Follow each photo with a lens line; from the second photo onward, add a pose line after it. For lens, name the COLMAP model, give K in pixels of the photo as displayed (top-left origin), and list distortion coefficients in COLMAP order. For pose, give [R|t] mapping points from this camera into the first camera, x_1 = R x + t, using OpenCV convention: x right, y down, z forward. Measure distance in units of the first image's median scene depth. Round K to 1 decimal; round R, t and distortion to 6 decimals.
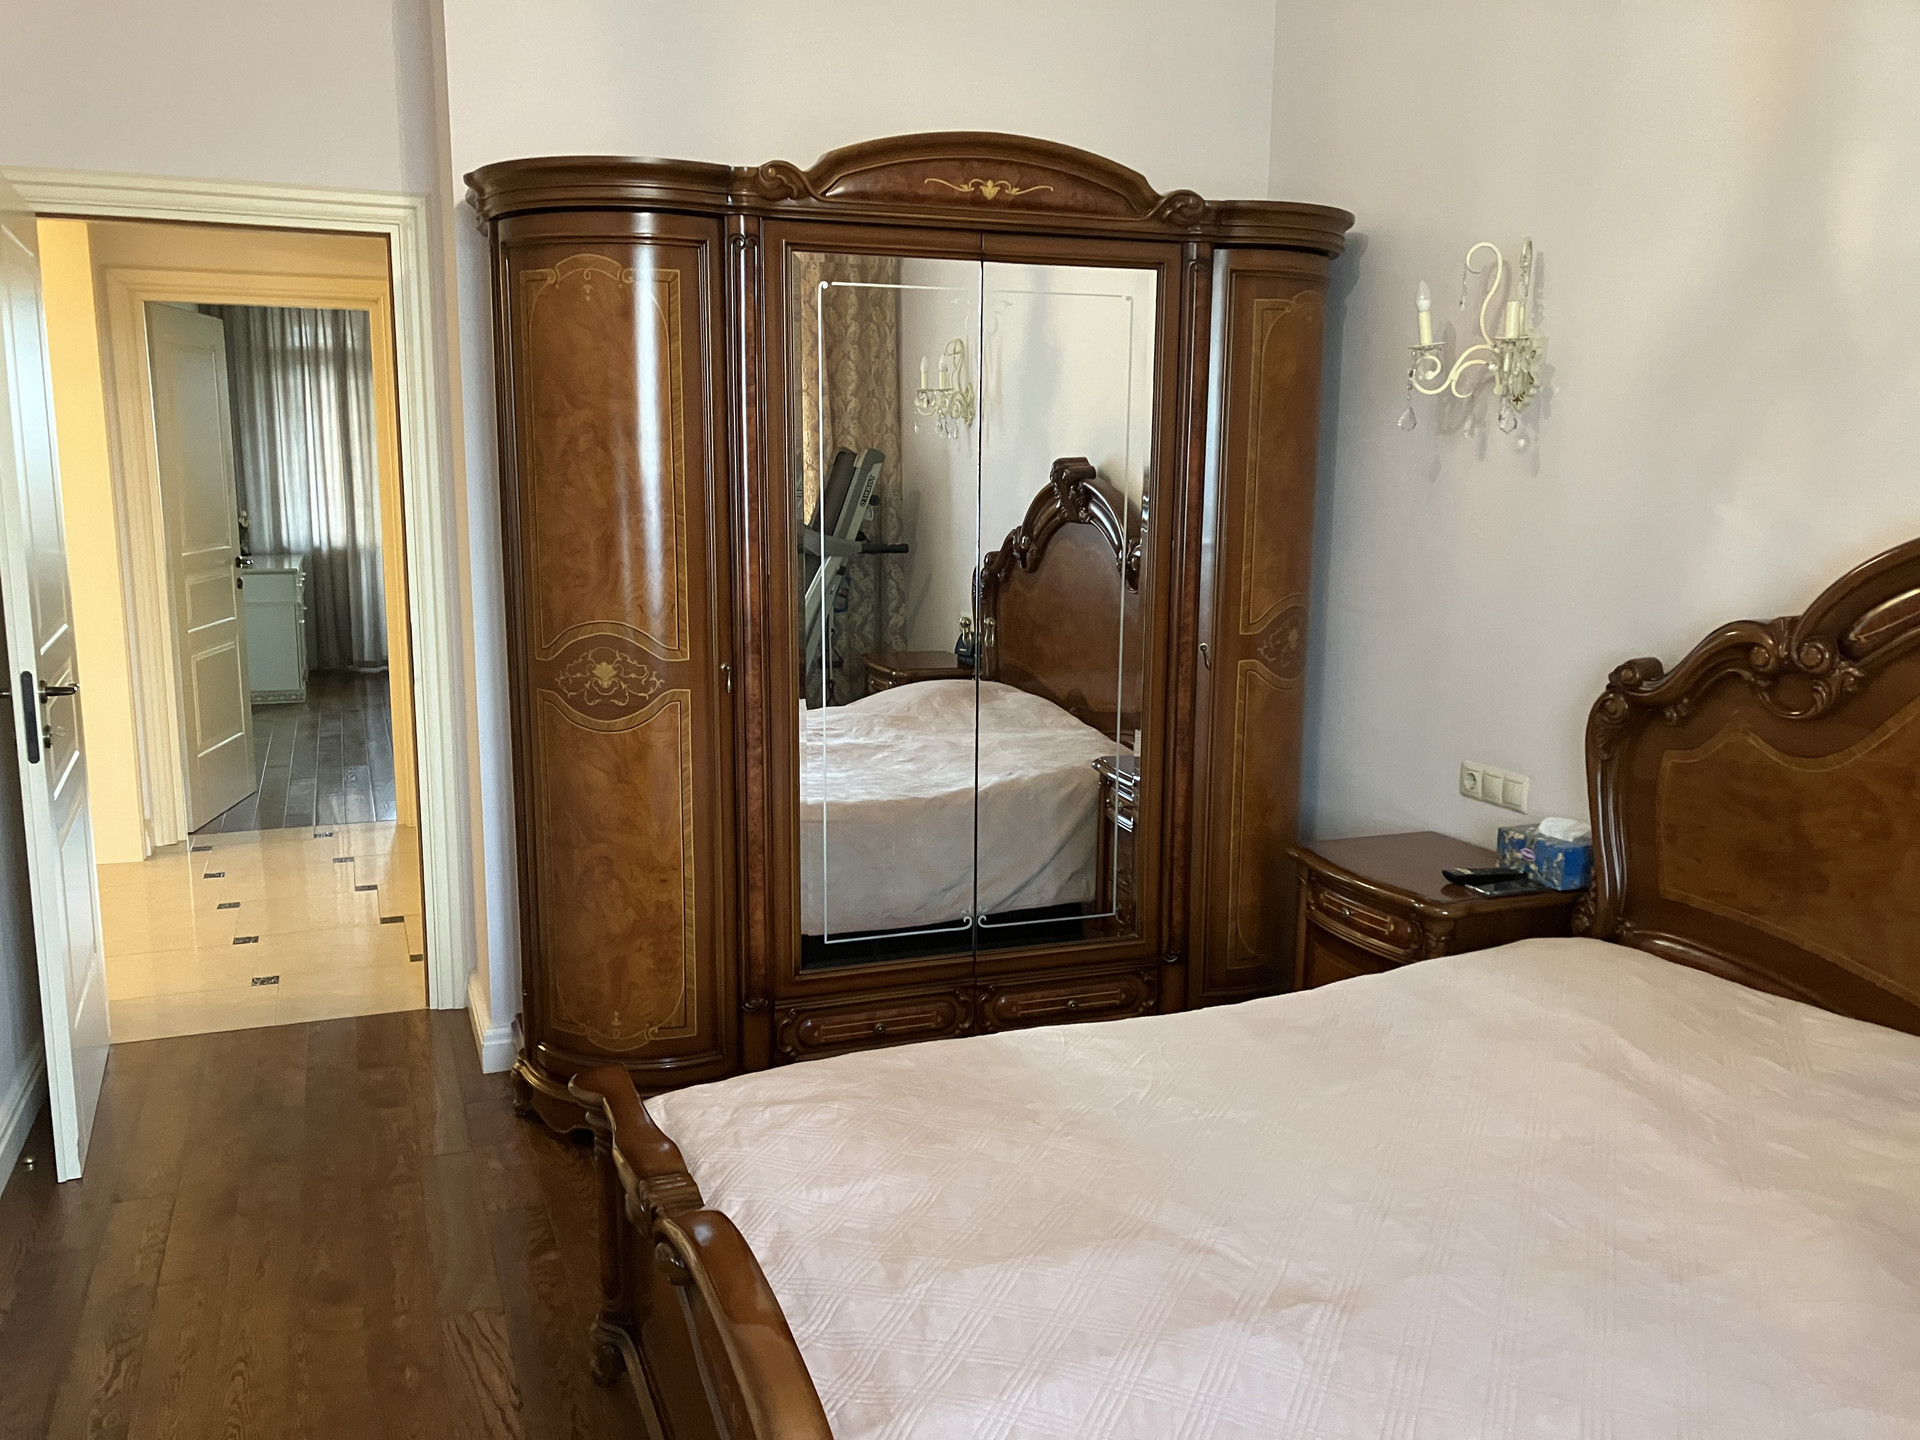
lens RADIAL K [[1562.9, 0, 953.5], [0, 1562.9, 738.7], [0, 0, 1]] dist [0.032337, -0.038593]
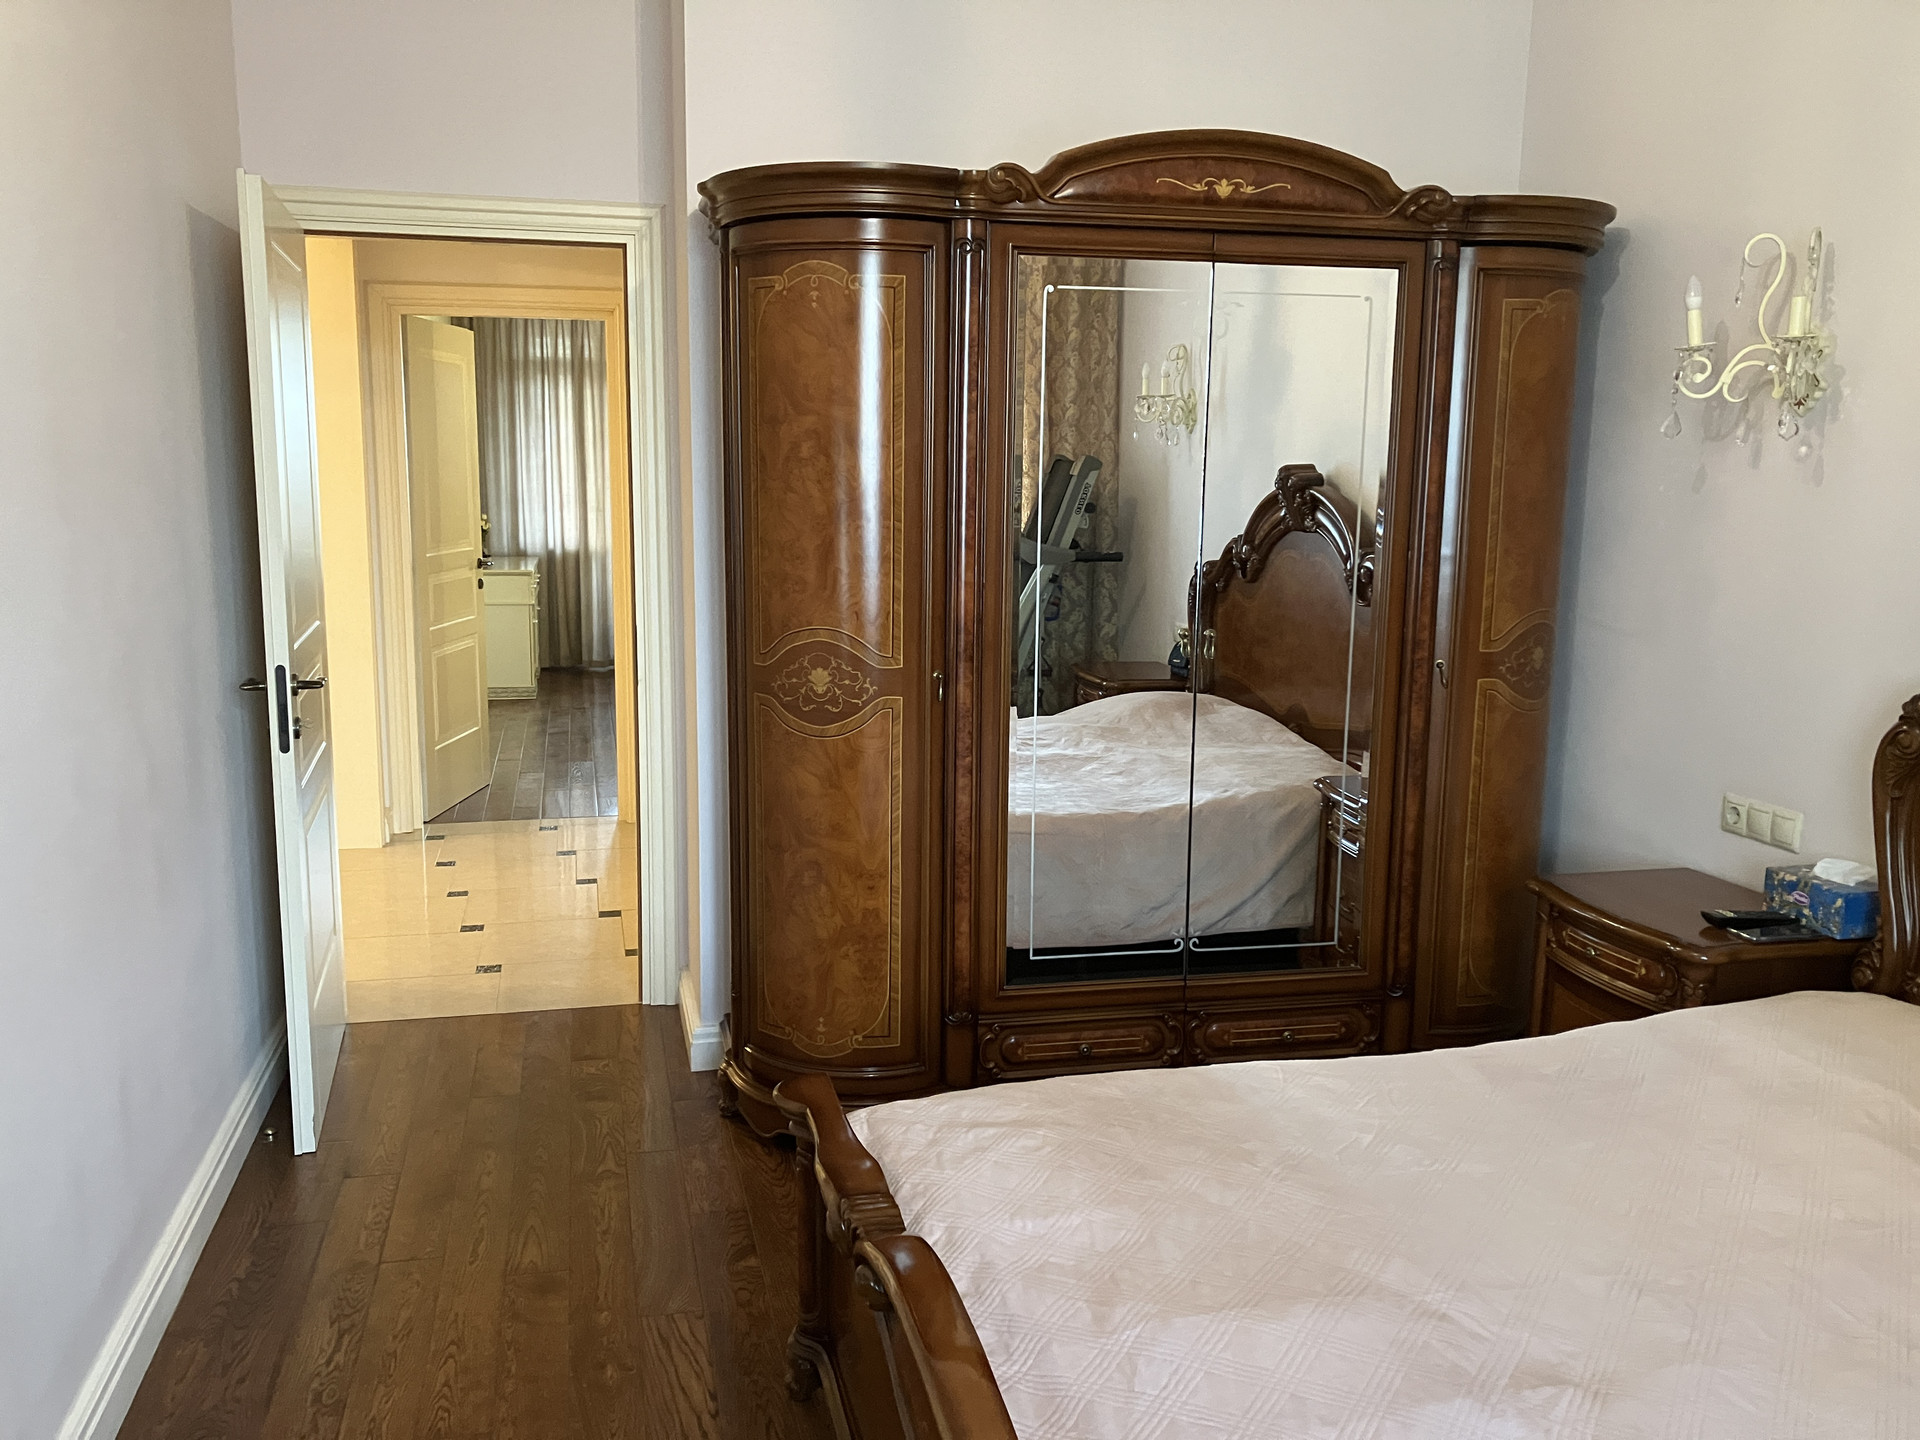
lens RADIAL K [[1562.9, 0, 948.2], [0, 1562.9, 728.9], [0, 0, 1]] dist [0.032337, -0.038593]
pose [[0.990530, 0.026176, -0.134776, -0.005728], [-0.027716, 0.999570, -0.009564, -0.002423], [0.134468, 0.013209, 0.990830, 0.020932]]
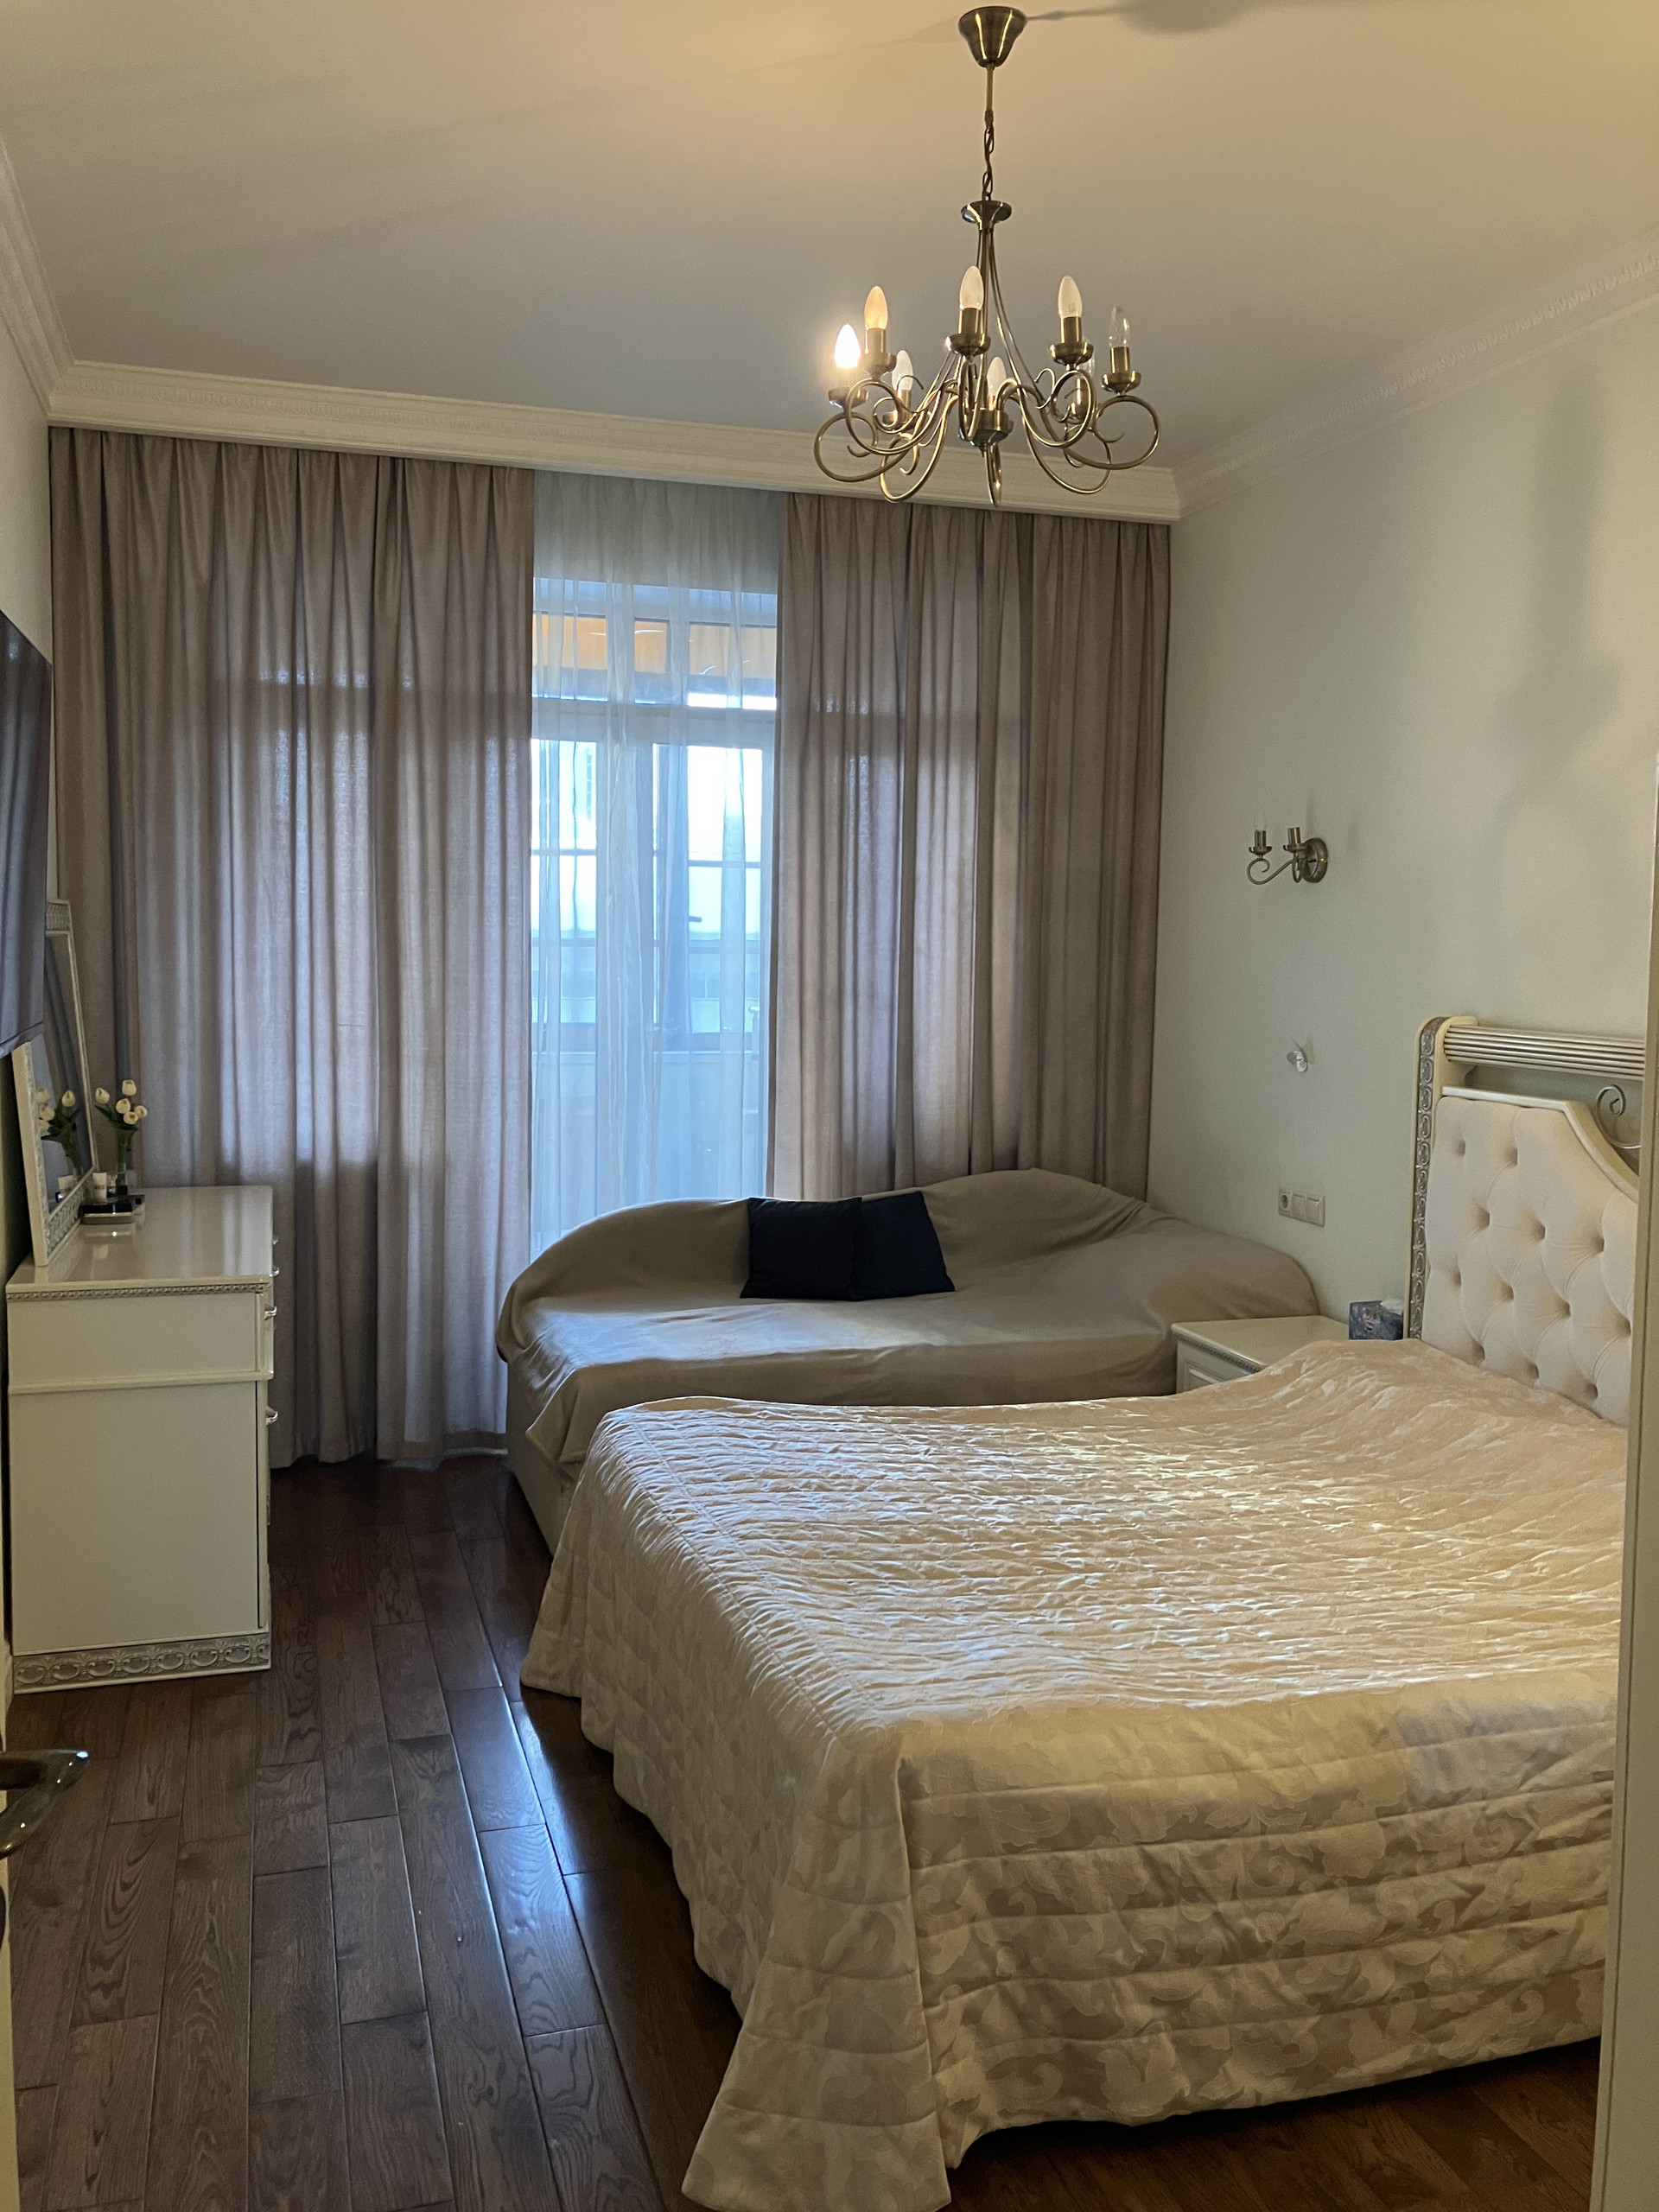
lens RADIAL K [[1800.6, 0, 832.7], [0, 1800.6, 1097.3], [0, 0, 1]] dist [0.032337, -0.038593]
pose [[0.992996, 0.019199, -0.116574, -0.415505], [-0.028870, 0.996227, -0.081844, -0.201220], [0.114563, 0.084636, 0.989804, 1.061436]]
